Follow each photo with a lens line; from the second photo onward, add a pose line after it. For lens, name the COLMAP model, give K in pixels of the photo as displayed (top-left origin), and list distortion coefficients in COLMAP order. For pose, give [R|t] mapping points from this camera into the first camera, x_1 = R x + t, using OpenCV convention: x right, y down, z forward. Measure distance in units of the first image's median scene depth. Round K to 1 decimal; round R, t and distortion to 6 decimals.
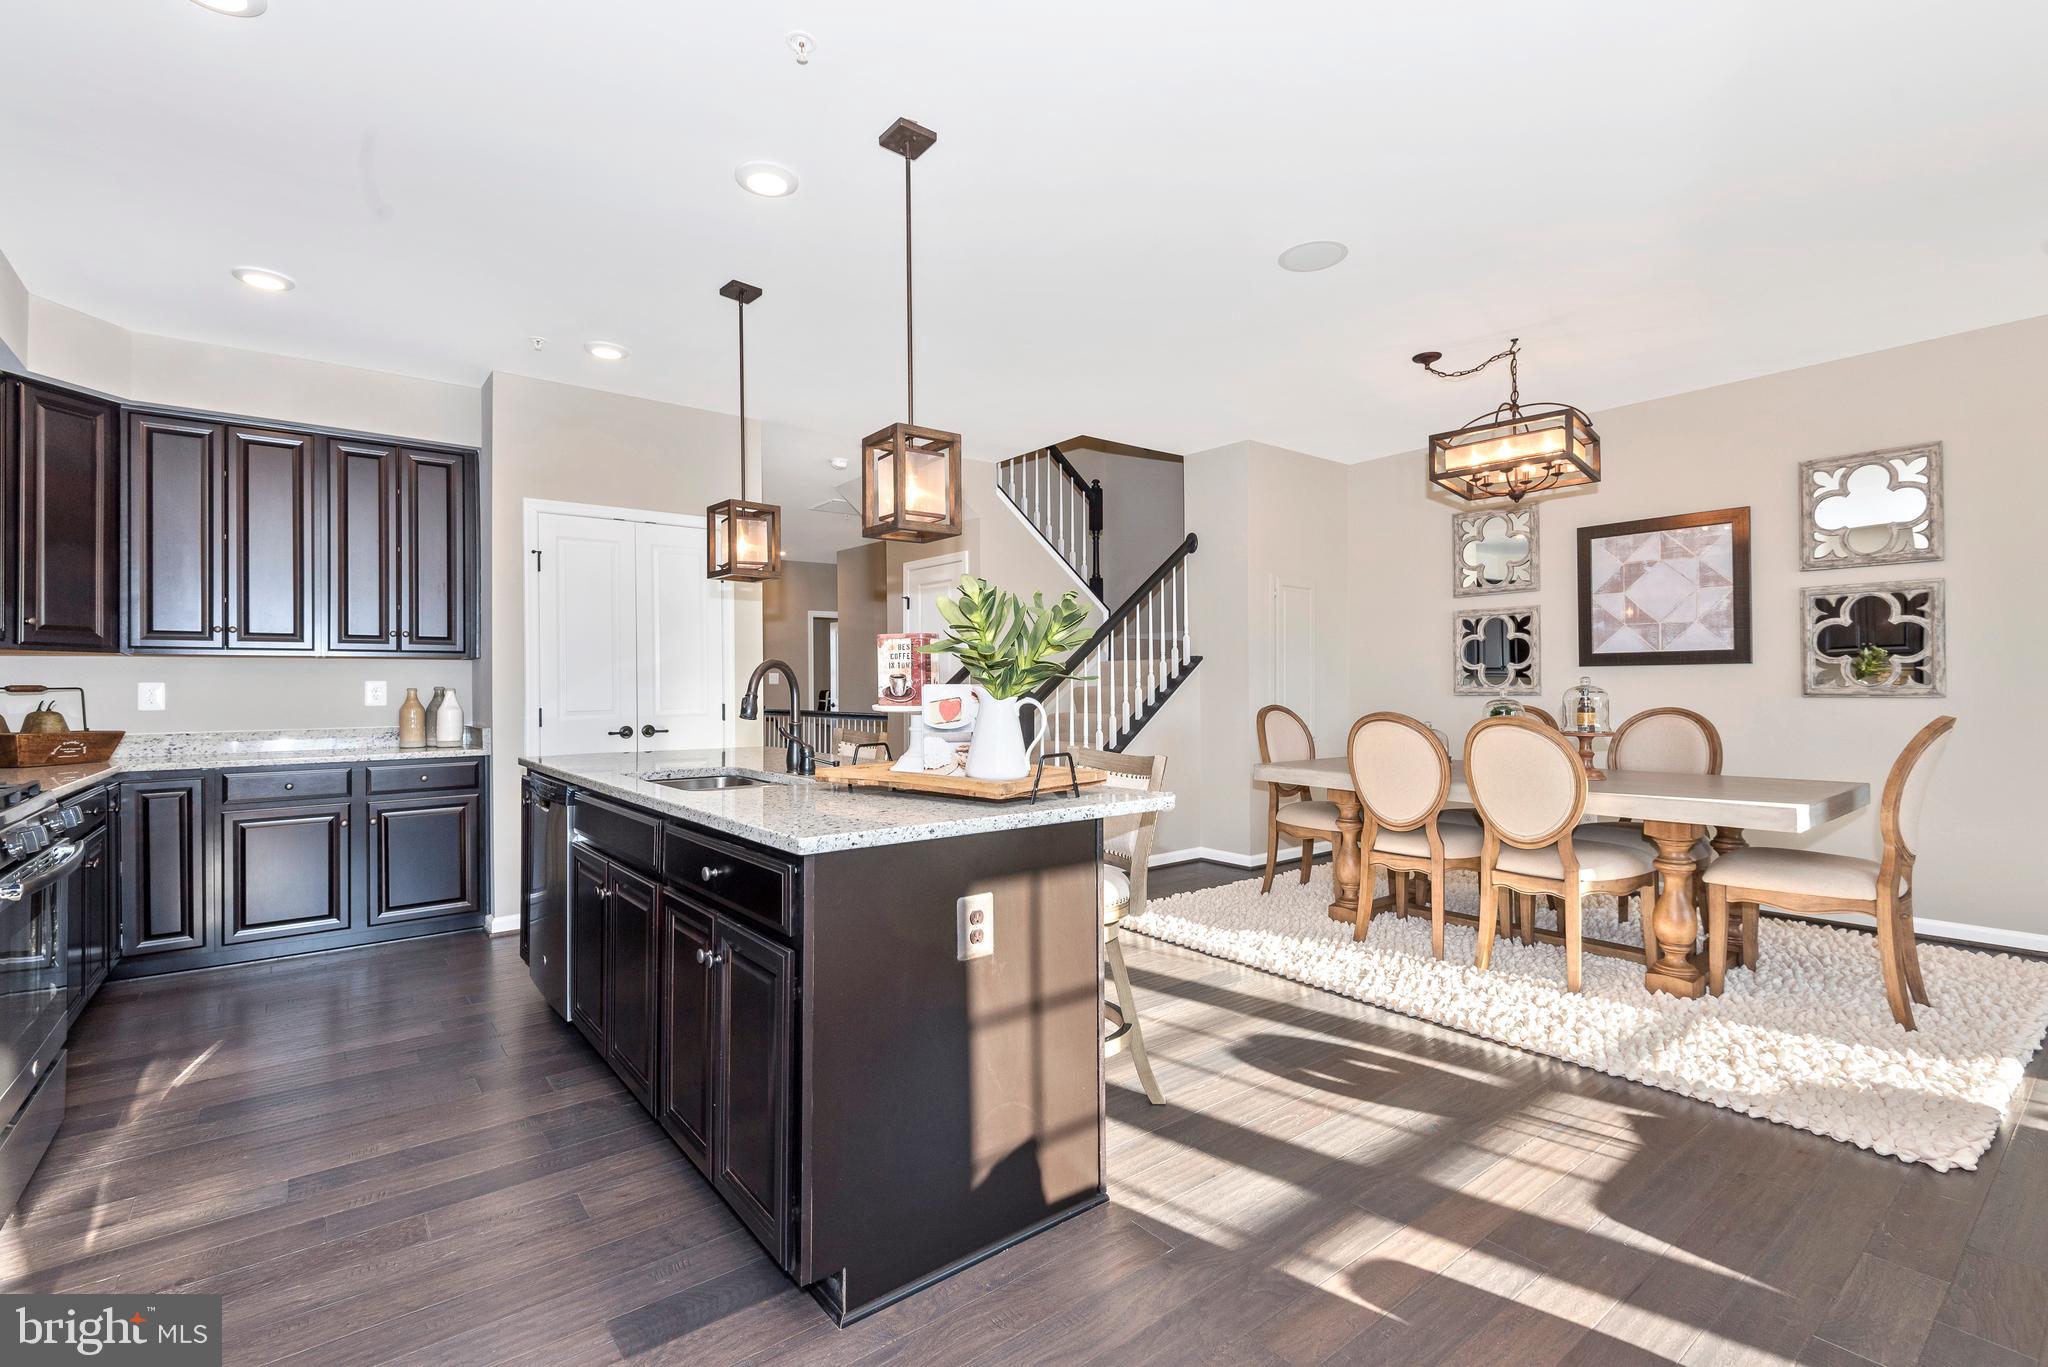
lens RADIAL K [[912.0, 0, 1015.0], [0, 912.0, 679.3], [0, 0, 1]] dist [0.022594, -0.019132]
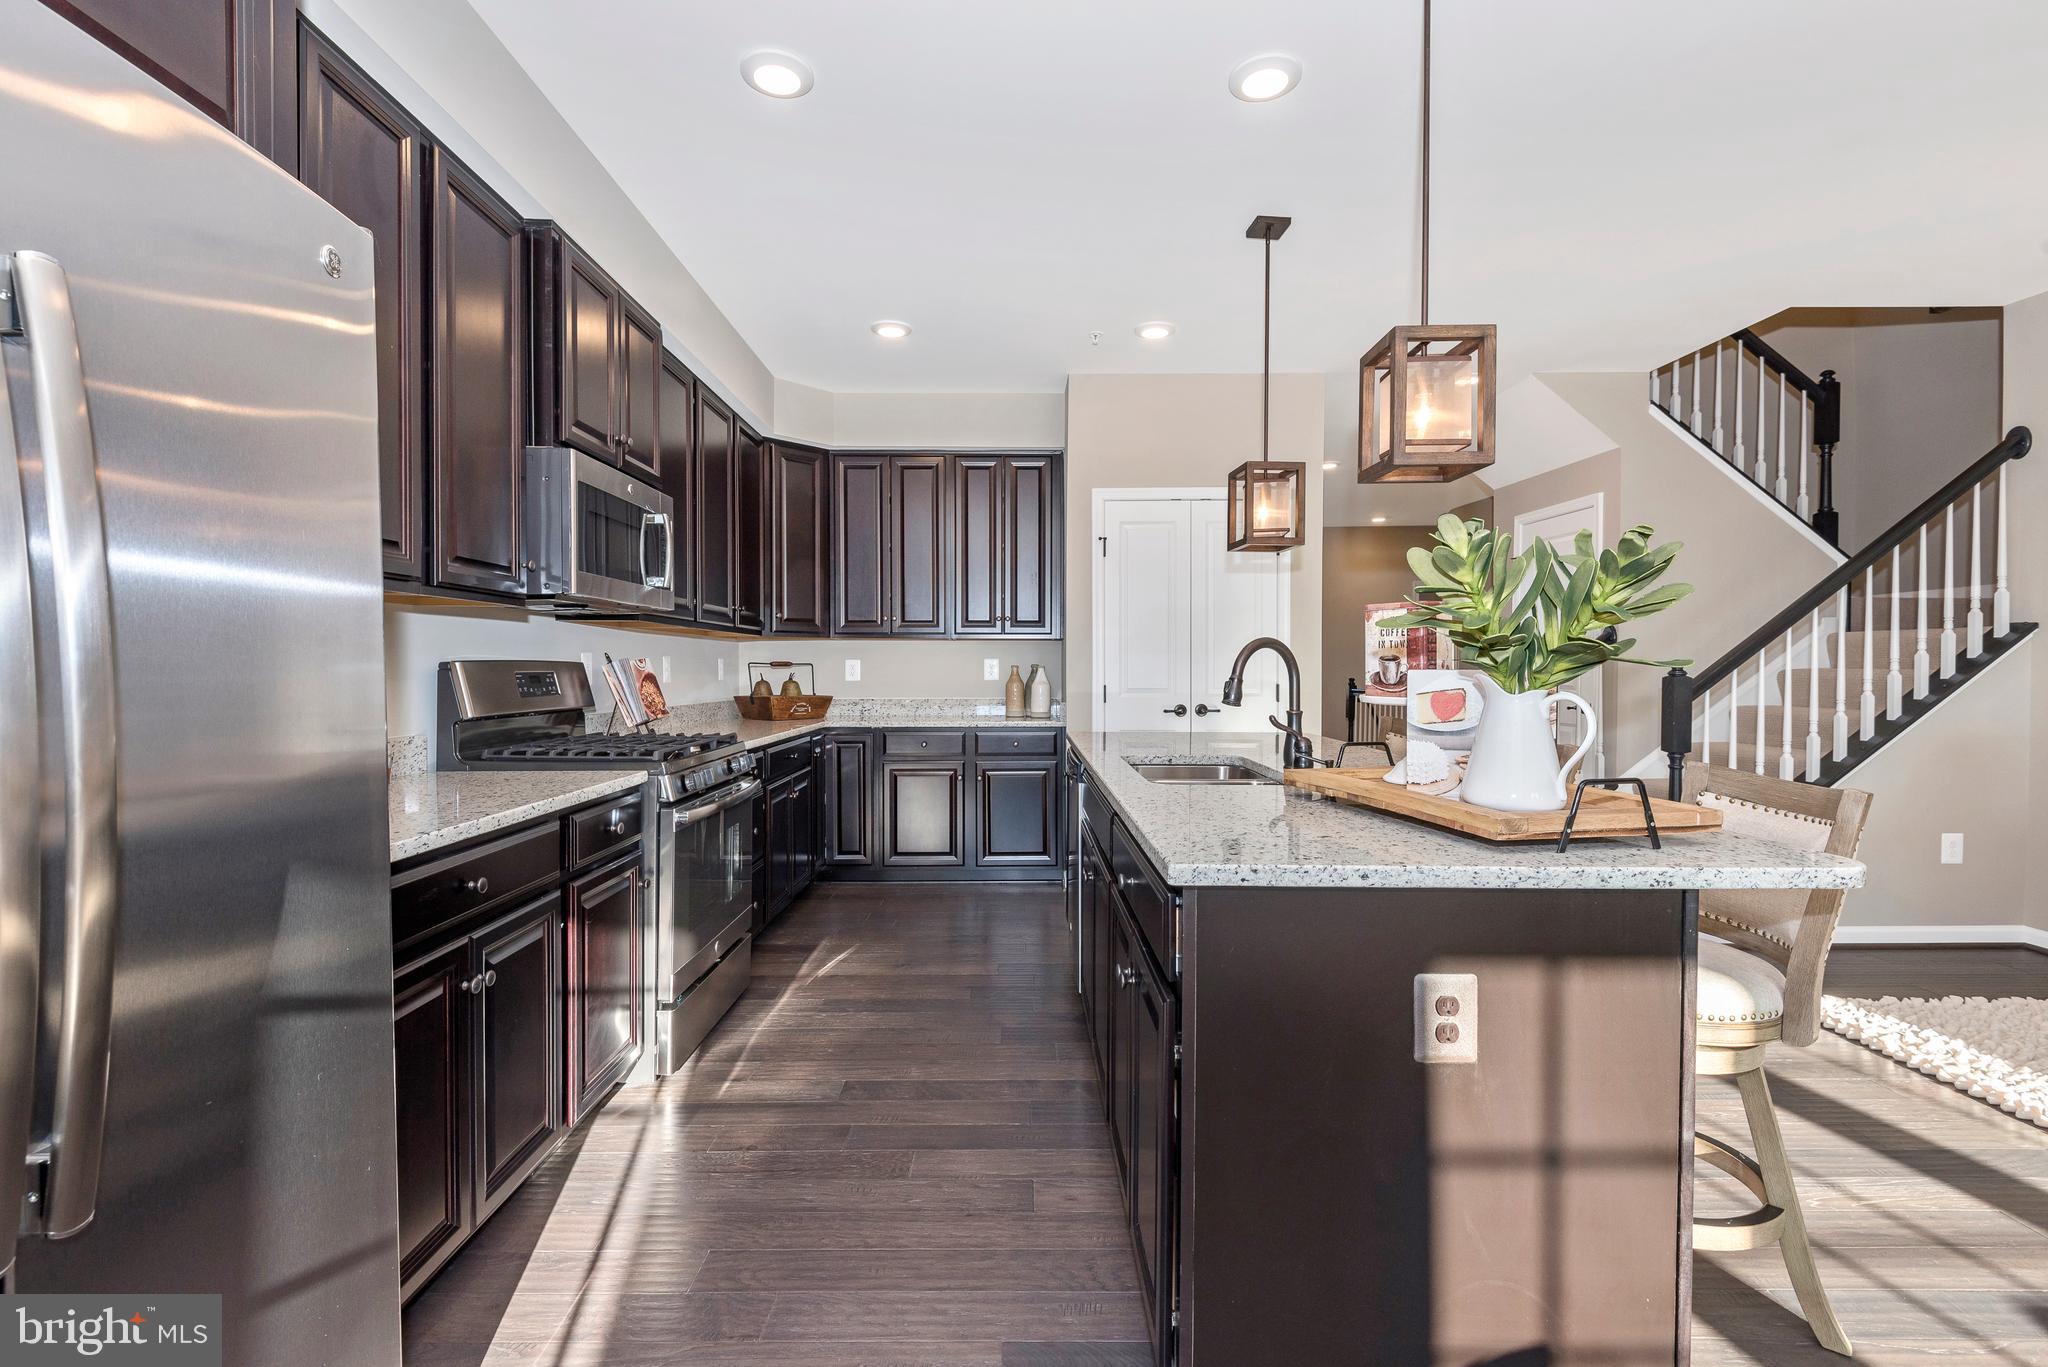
lens RADIAL K [[912.0, 0, 1015.0], [0, 912.0, 679.3], [0, 0, 1]] dist [0.022594, -0.019132]
pose [[0.788584, 0.016533, -0.614704, 0.058074], [-0.000824, 0.999666, 0.025830, -0.003143], [0.614926, -0.019863, 0.788334, 0.116812]]
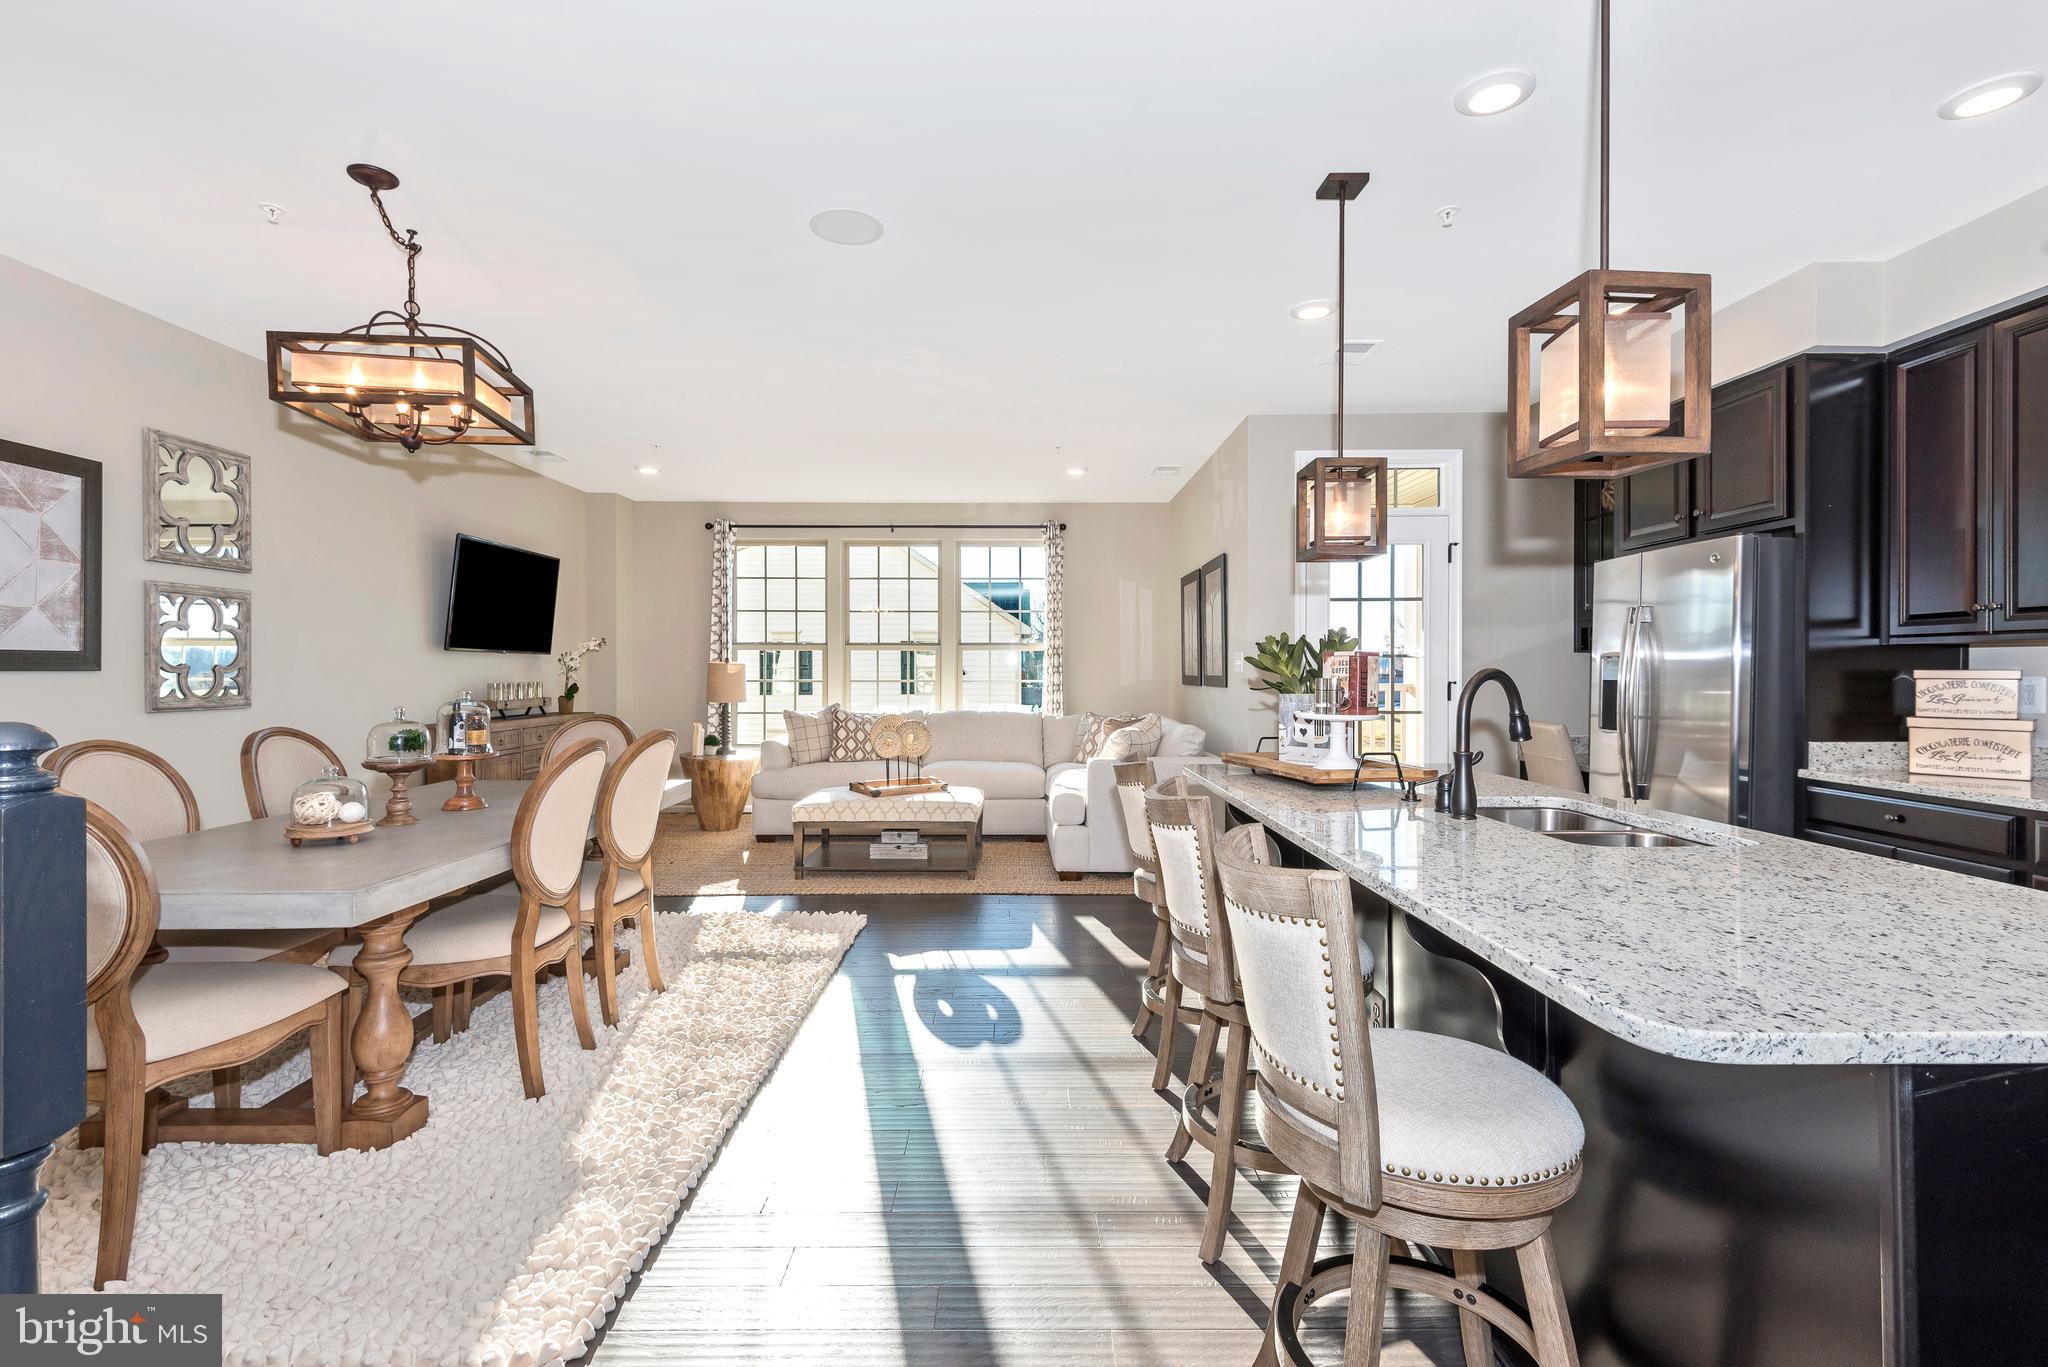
lens RADIAL K [[907.5, 0, 1017.5], [0, 907.5, 680.4], [0, 0, 1]] dist [0.027005, -0.016878]
pose [[-0.793781, 0.002369, 0.608199, -0.292488], [0.002450, 0.999997, -0.000698, -0.008326], [-0.608198, 0.000936, -0.793785, 1.316757]]
